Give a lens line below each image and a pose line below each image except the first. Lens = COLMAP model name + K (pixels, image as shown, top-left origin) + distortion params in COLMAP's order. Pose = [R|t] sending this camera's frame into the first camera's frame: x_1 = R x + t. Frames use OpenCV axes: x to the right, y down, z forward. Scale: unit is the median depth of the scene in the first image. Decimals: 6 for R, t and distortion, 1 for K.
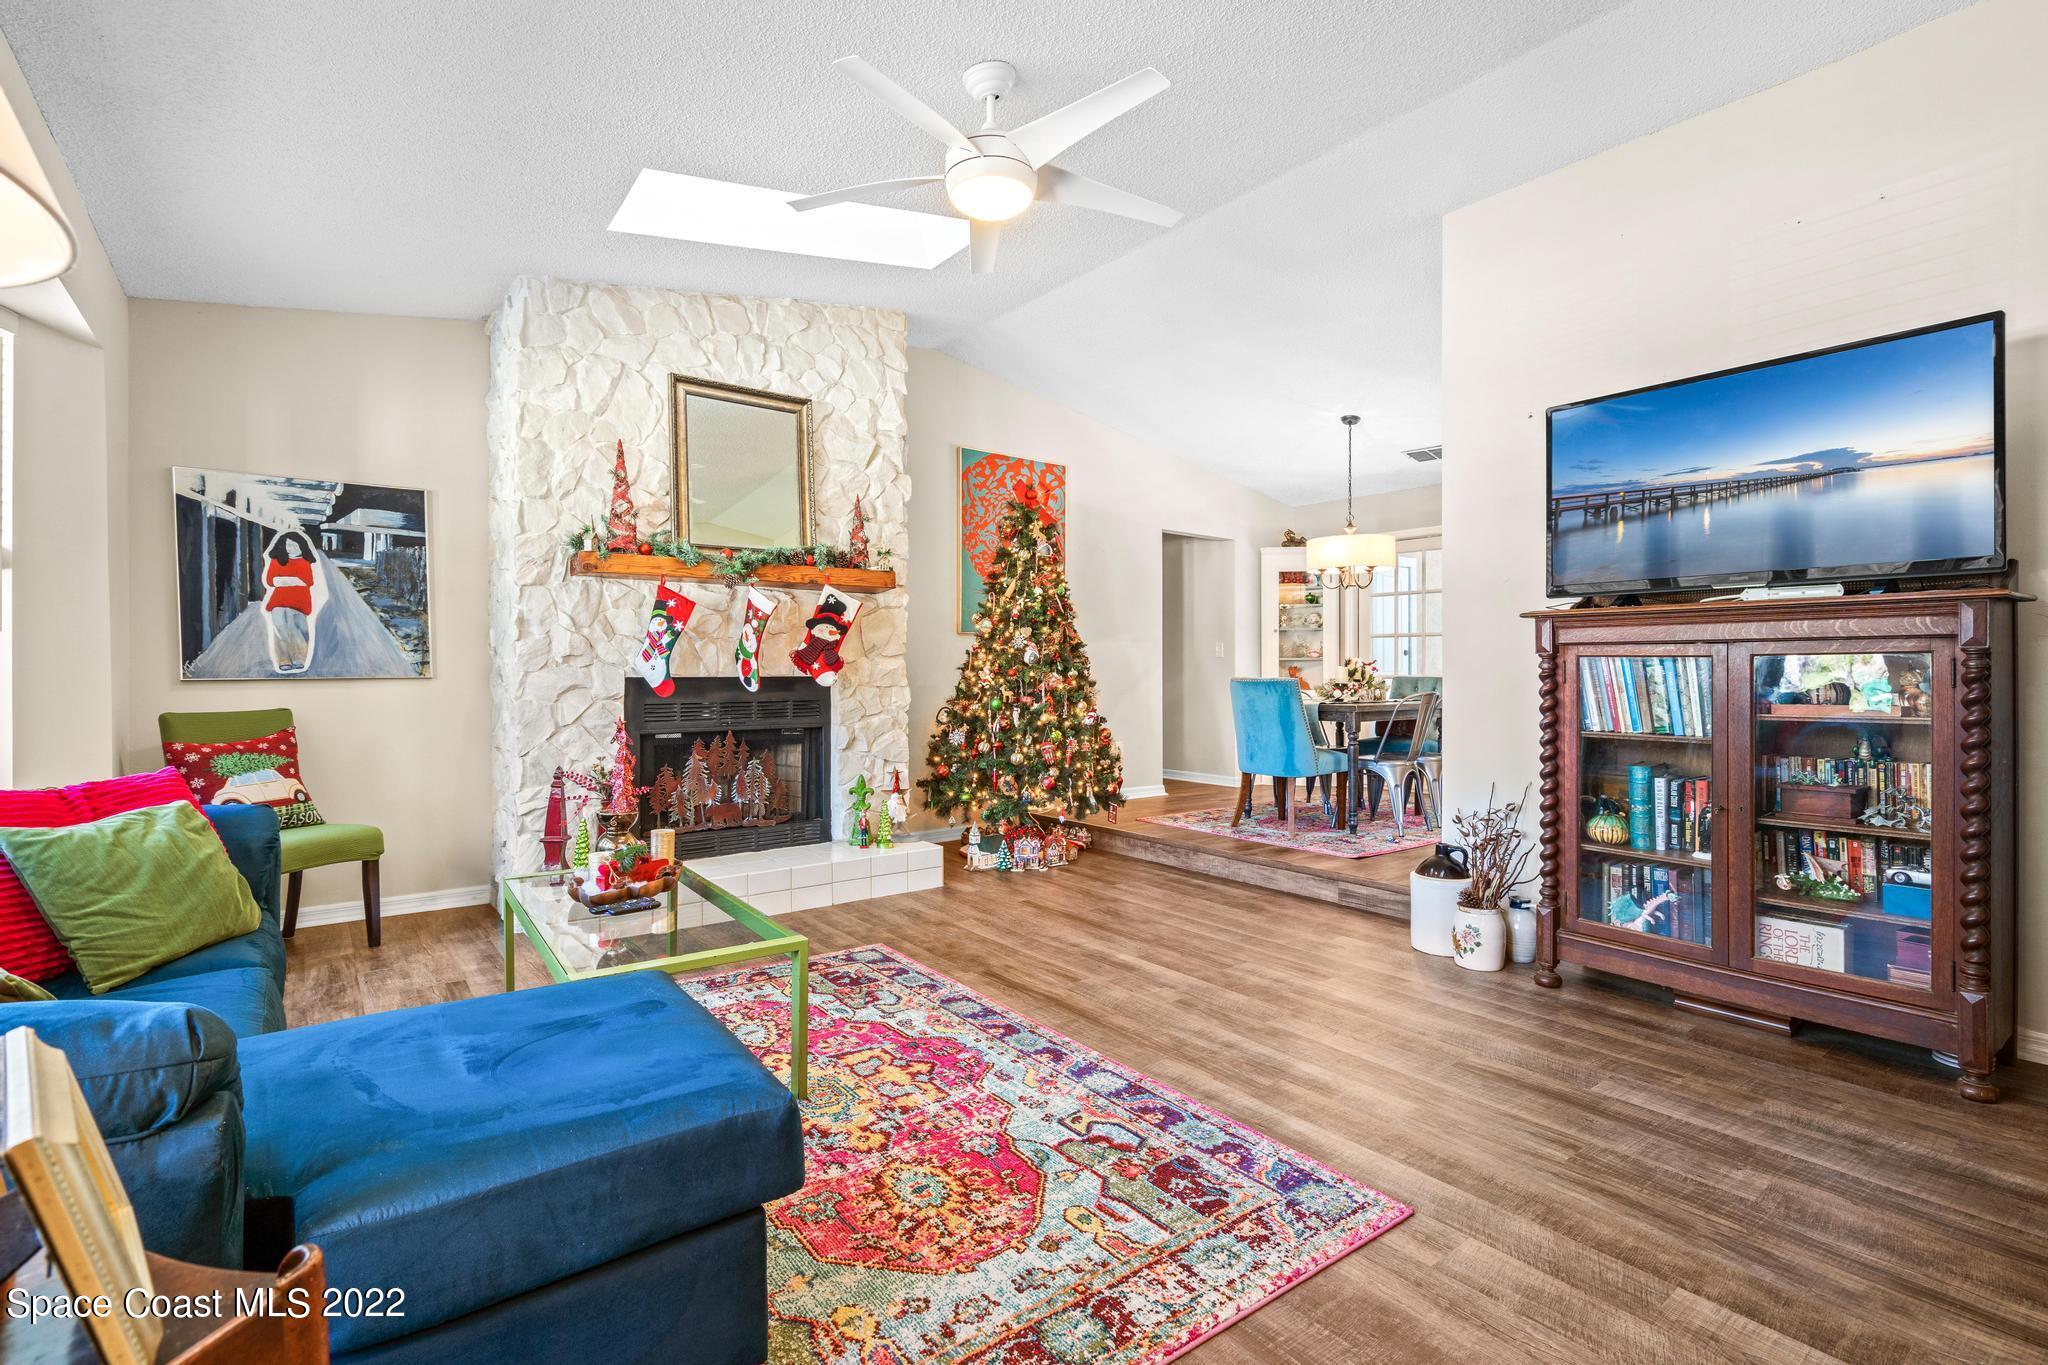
lens RADIAL K [[934.9, 0, 1012.7], [0, 934.9, 664.3], [0, 0, 1]] dist [0.000411, 0.001658]
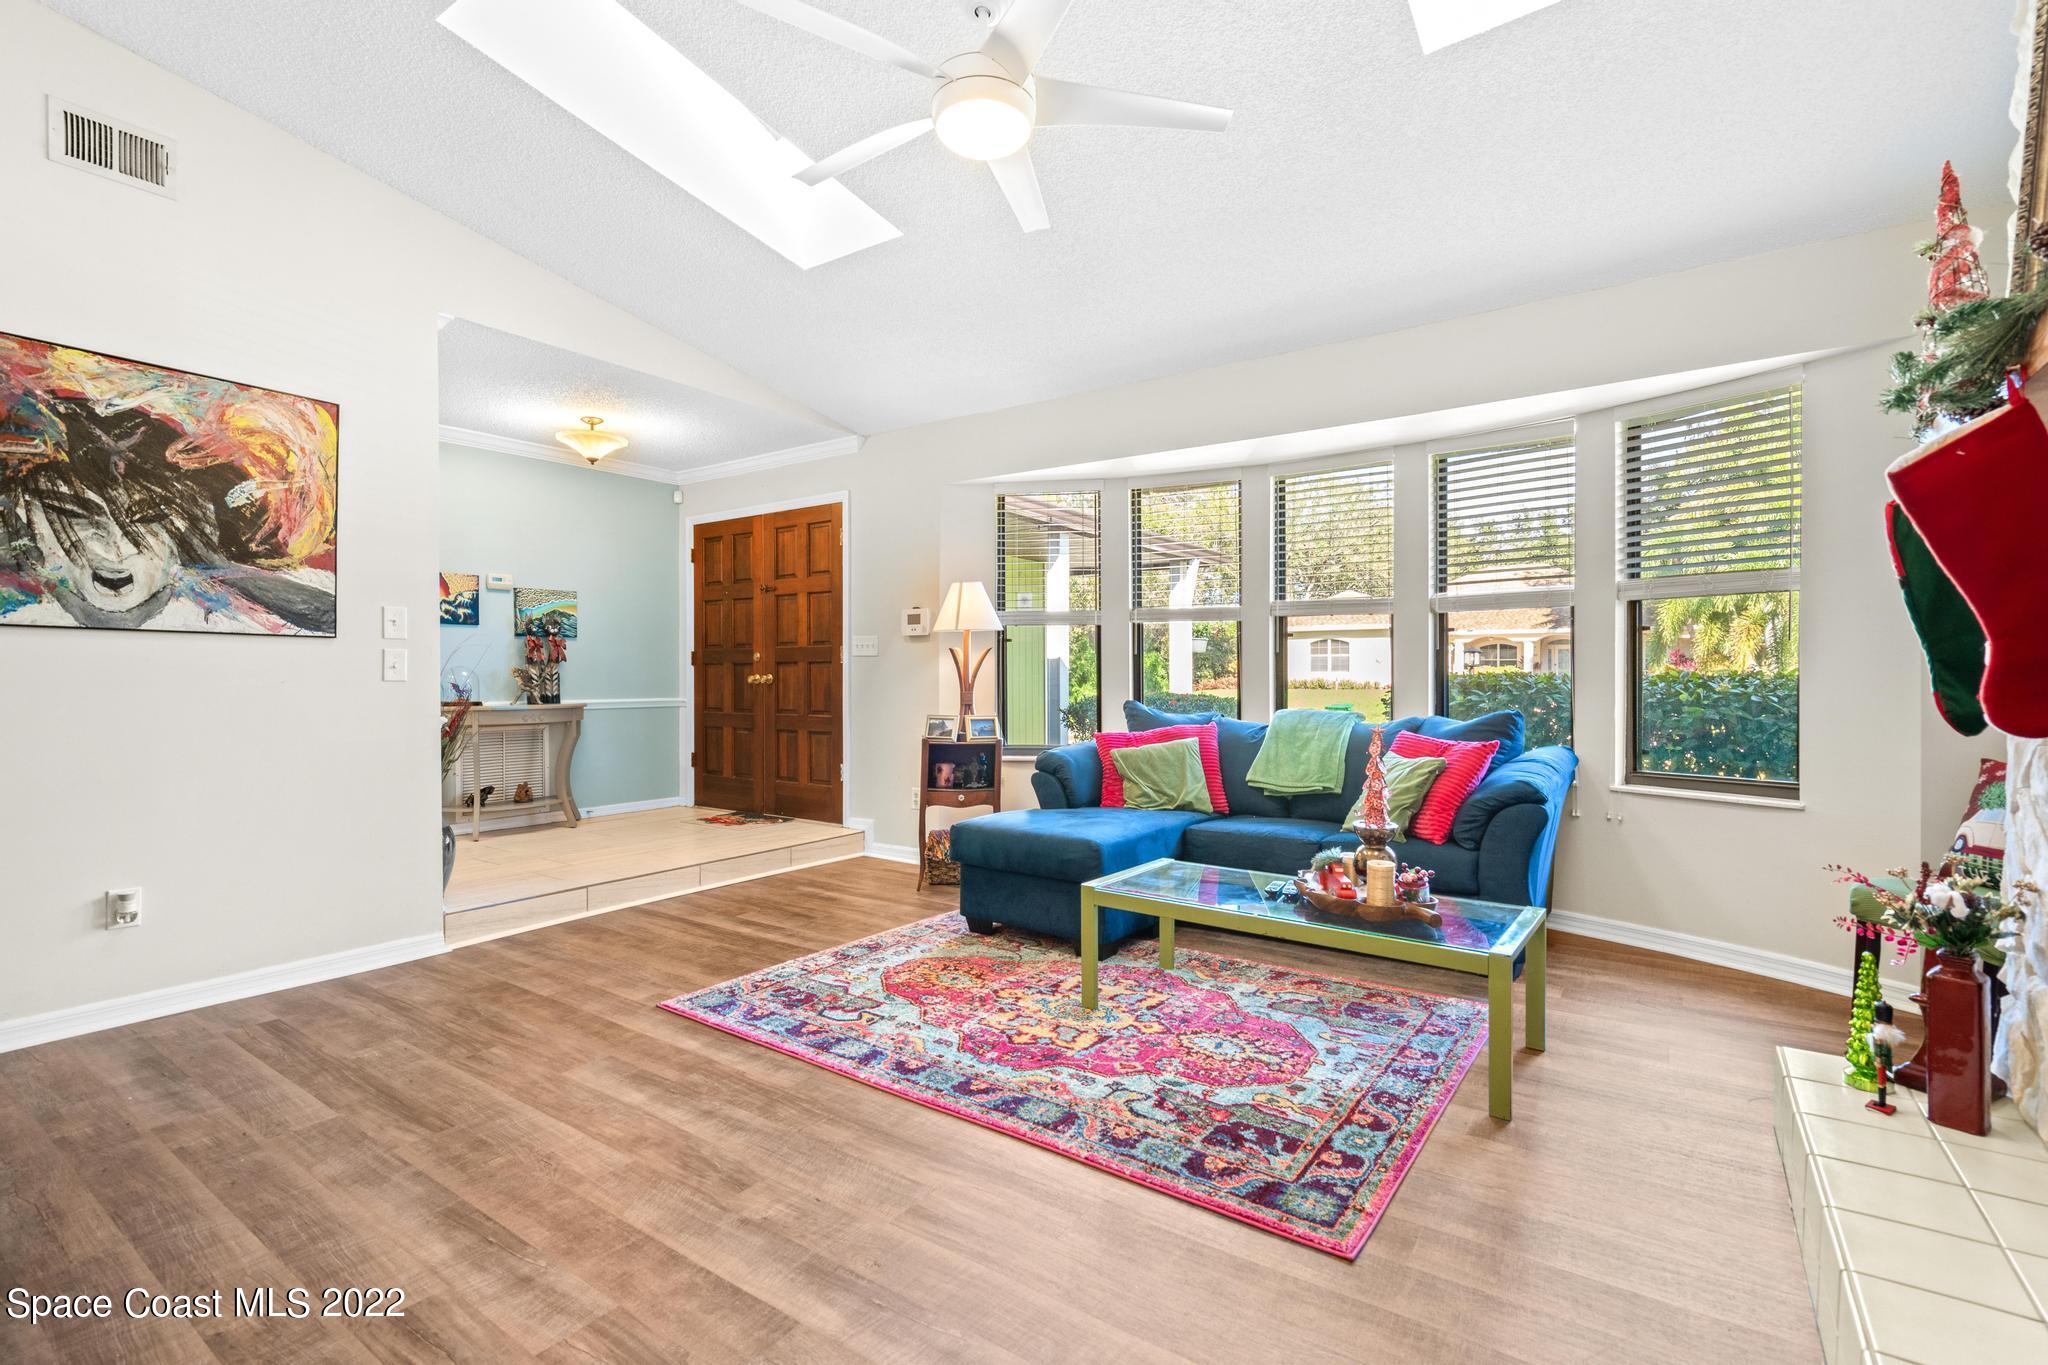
lens RADIAL K [[934.9, 0, 1008.0], [0, 934.9, 683.9], [0, 0, 1]] dist [0.000411, 0.001658]
pose [[-0.956752, 0.003252, -0.290888, 0.181047], [0.003028, 0.999995, 0.001221, 0.011820], [0.290890, 0.000288, -0.956756, 1.587329]]
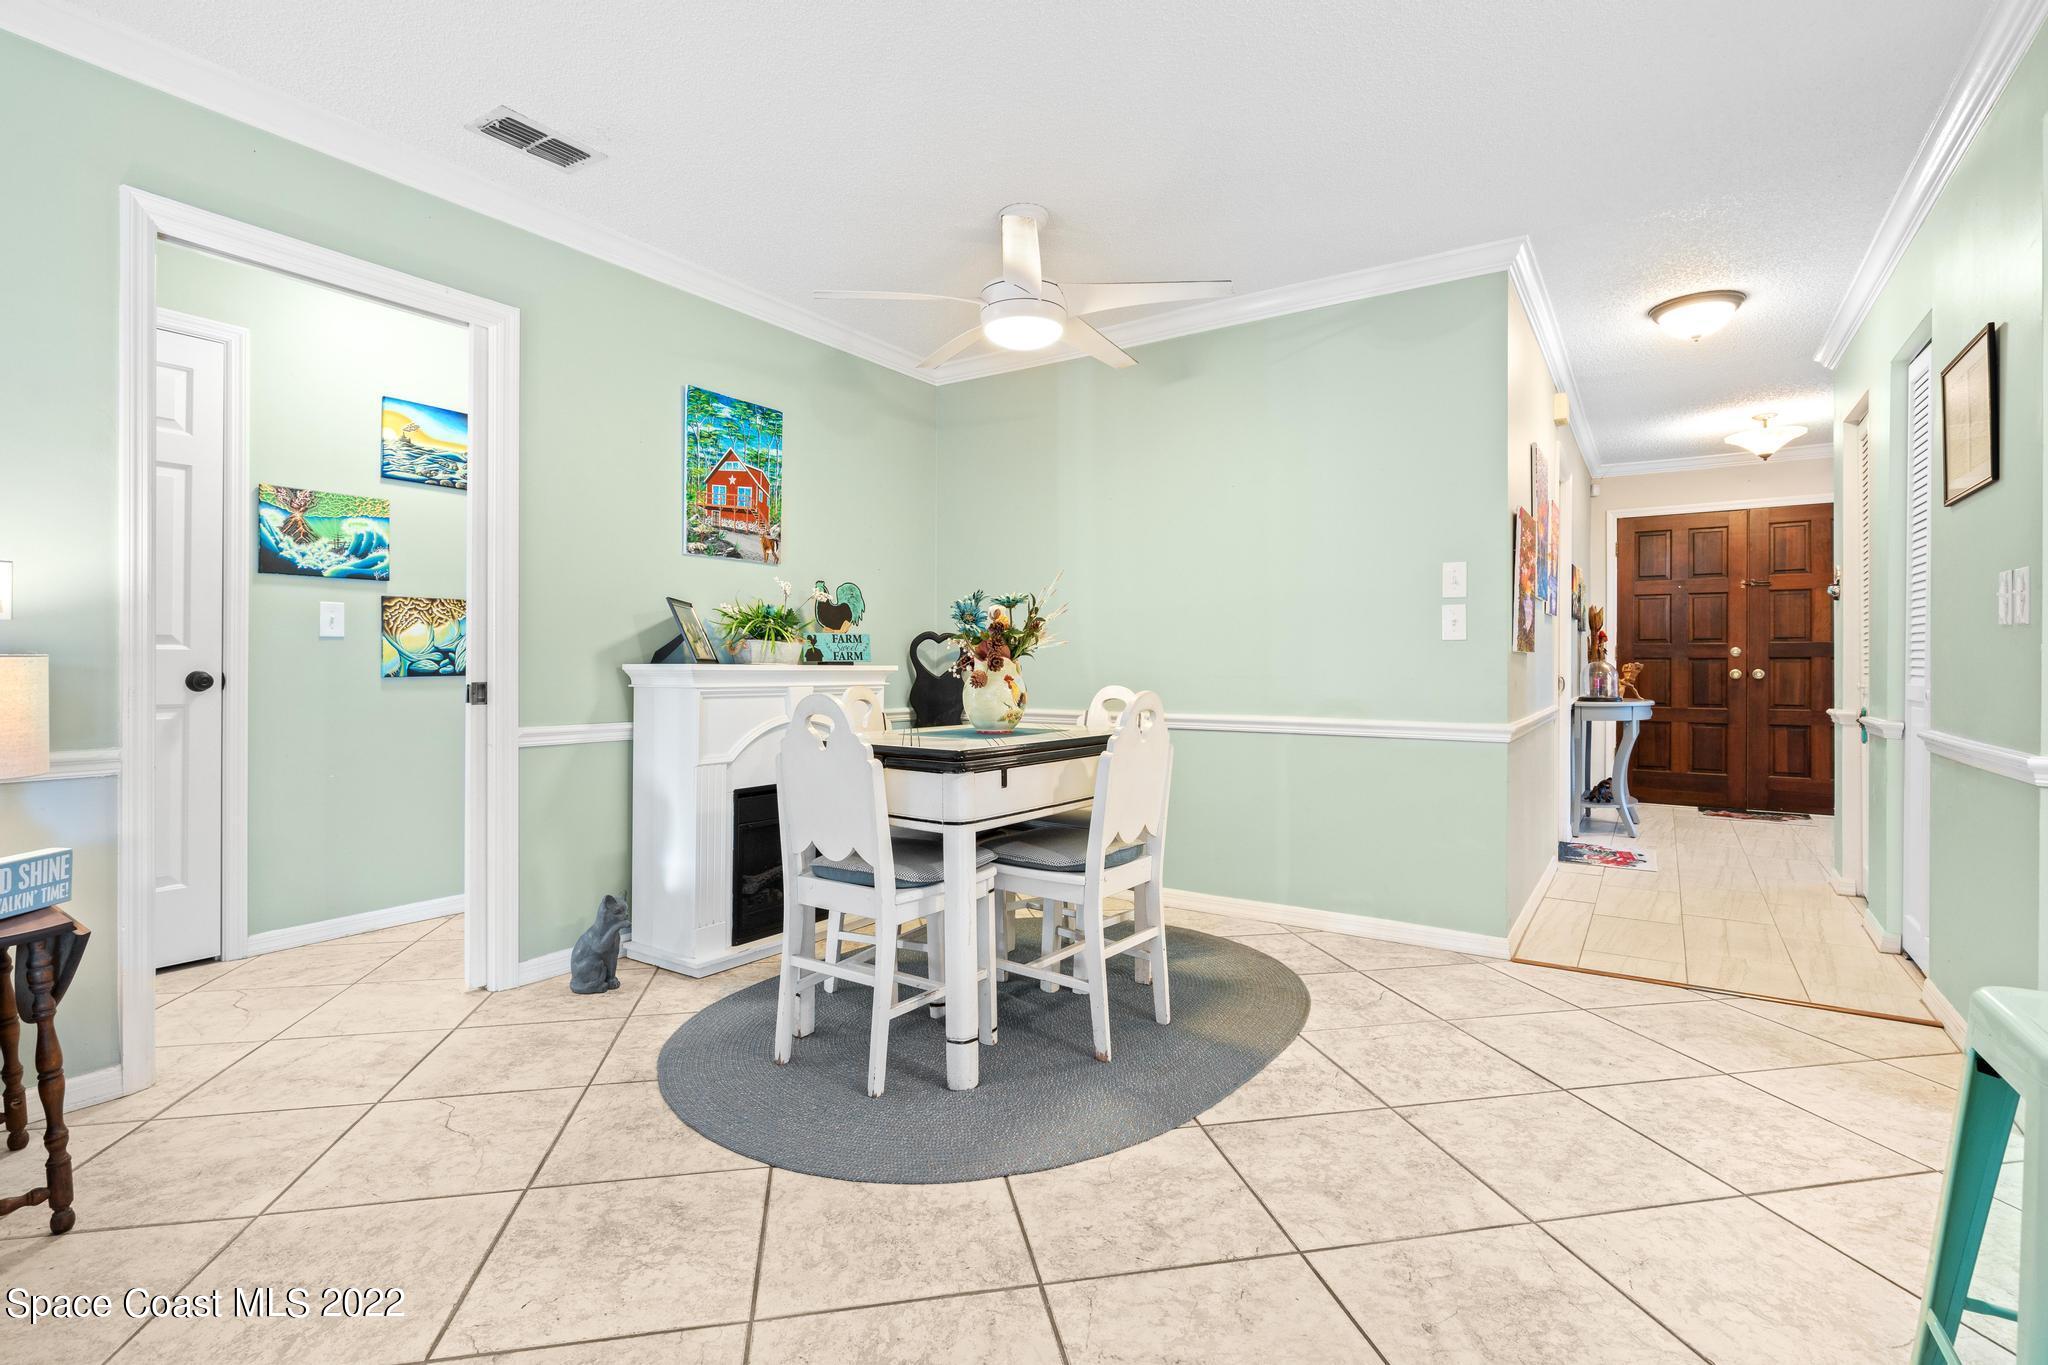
lens RADIAL K [[934.9, 0, 1056.3], [0, 934.9, 664.8], [0, 0, 1]] dist [0.000411, 0.001658]
pose [[-0.945020, -0.000611, -0.327012, 2.067408], [0.001532, 0.999979, -0.006296, -0.006279], [0.327009, -0.006451, -0.944999, 0.949075]]
